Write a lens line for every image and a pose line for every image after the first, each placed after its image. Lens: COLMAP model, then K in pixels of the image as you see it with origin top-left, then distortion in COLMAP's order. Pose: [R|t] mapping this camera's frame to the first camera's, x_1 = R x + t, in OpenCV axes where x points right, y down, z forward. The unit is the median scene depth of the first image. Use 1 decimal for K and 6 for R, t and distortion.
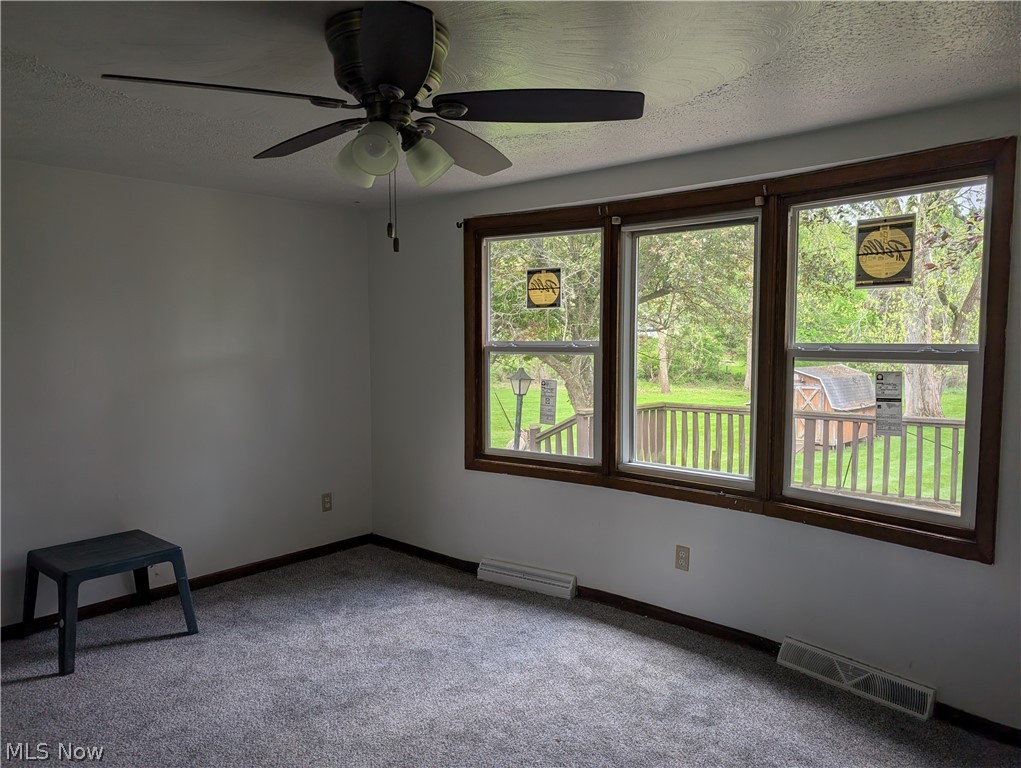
lens RADIAL K [[738.1, 0, 510.5], [0, 738.1, 384.0], [0, 0, 1]] dist [0.025967, -0.002009]
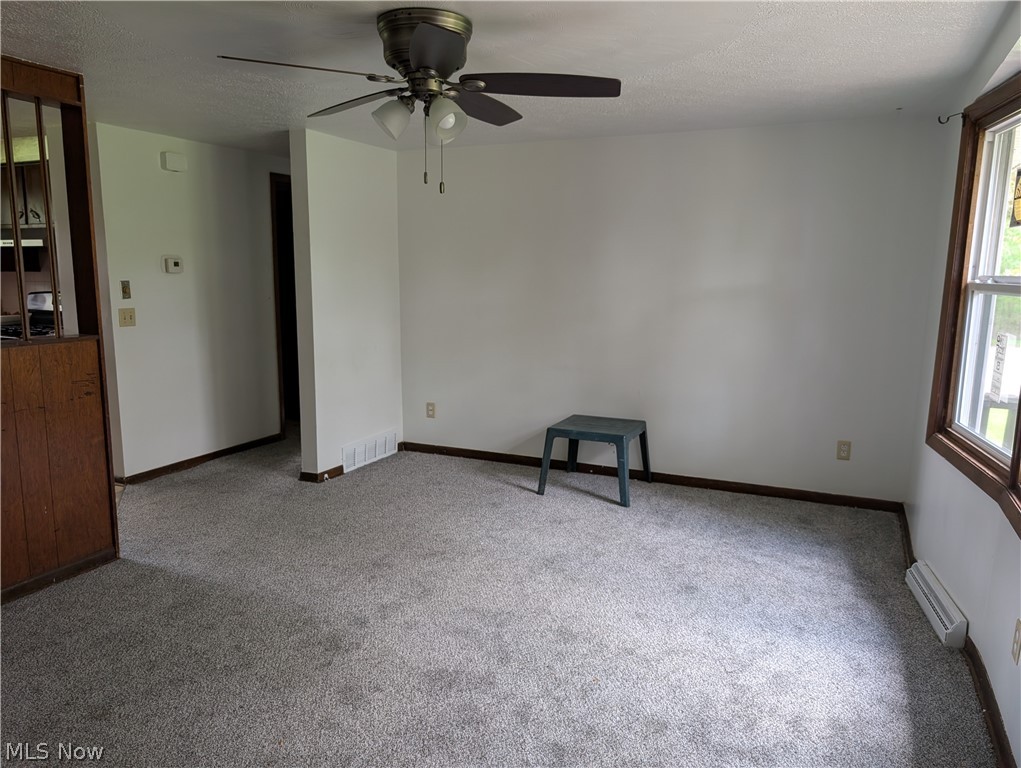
lens RADIAL K [[738.1, 0, 510.5], [0, 738.1, 384.0], [0, 0, 1]] dist [0.025967, -0.002009]
pose [[0.319341, 0.155571, -0.934783, 0.642551], [-0.084120, 0.987192, 0.135556, -0.015963], [0.943899, 0.035346, 0.328338, 0.417802]]
